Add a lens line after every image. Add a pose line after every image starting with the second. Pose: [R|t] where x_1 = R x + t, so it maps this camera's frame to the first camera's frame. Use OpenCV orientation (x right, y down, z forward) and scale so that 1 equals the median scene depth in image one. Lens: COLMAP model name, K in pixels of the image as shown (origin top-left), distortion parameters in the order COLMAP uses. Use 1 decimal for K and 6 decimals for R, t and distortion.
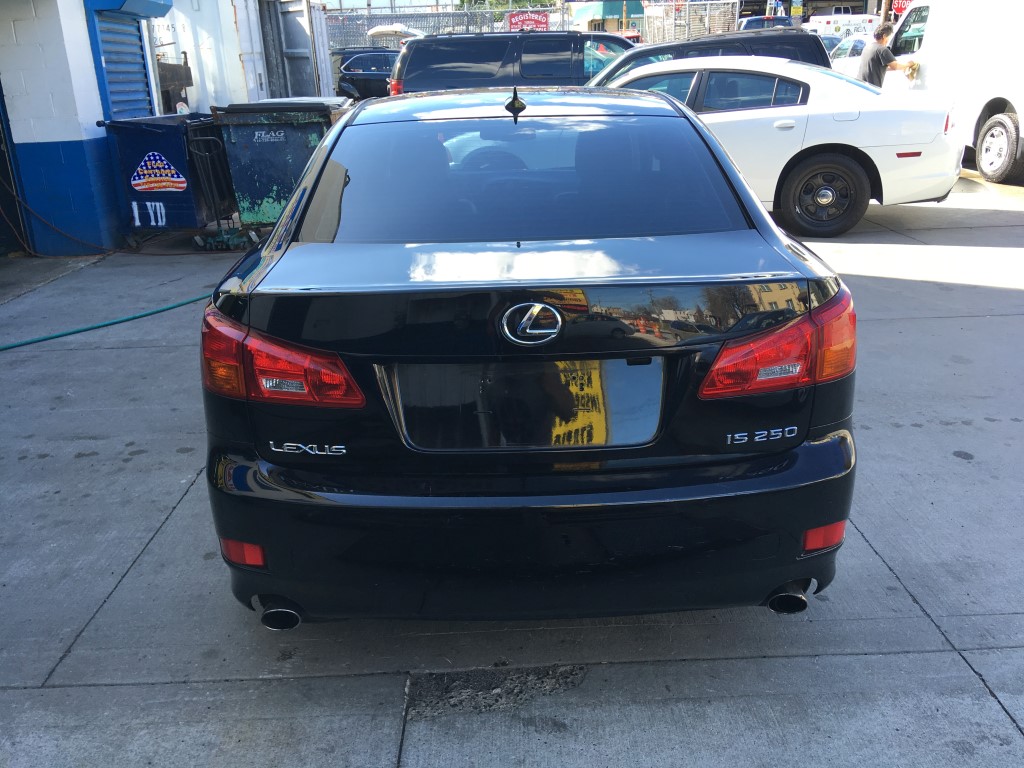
lens RADIAL K [[906.0, 0, 507.1], [0, 906.0, 382.6], [0, 0, 1]] dist [0.114410, -0.174361]
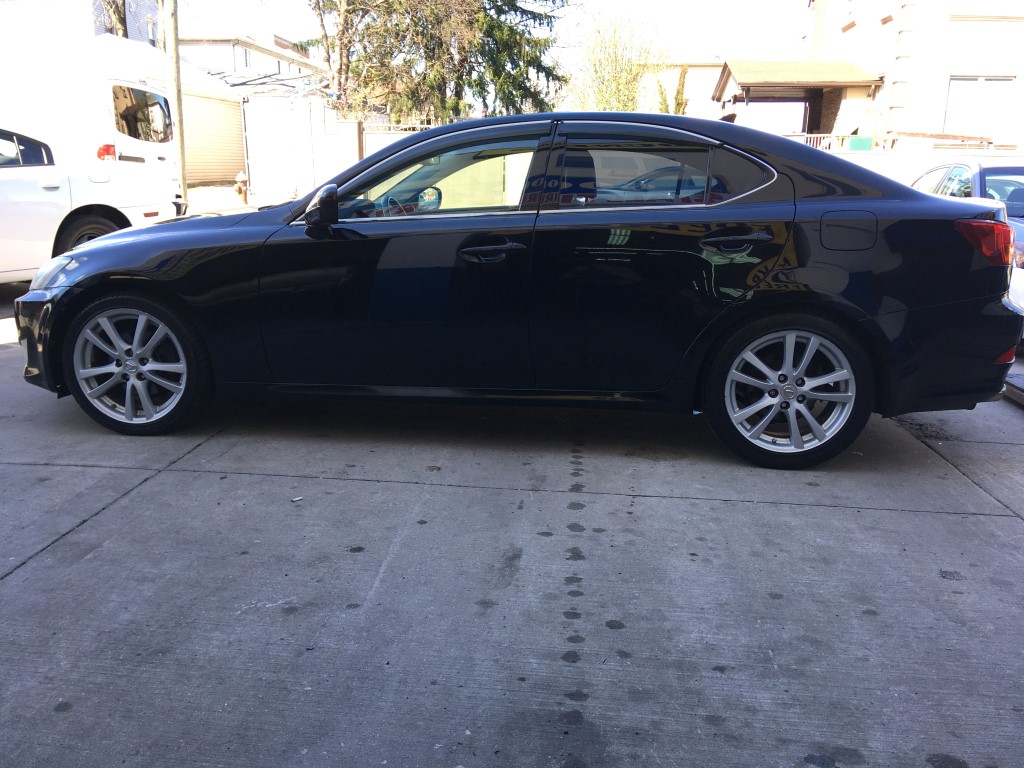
lens RADIAL K [[906.0, 0, 507.1], [0, 906.0, 382.6], [0, 0, 1]] dist [0.114410, -0.174361]
pose [[0.082752, -0.185986, 0.979061, -1.096844], [0.302571, 0.940745, 0.153133, -0.169941], [-0.949528, 0.283564, 0.134122, 0.877191]]
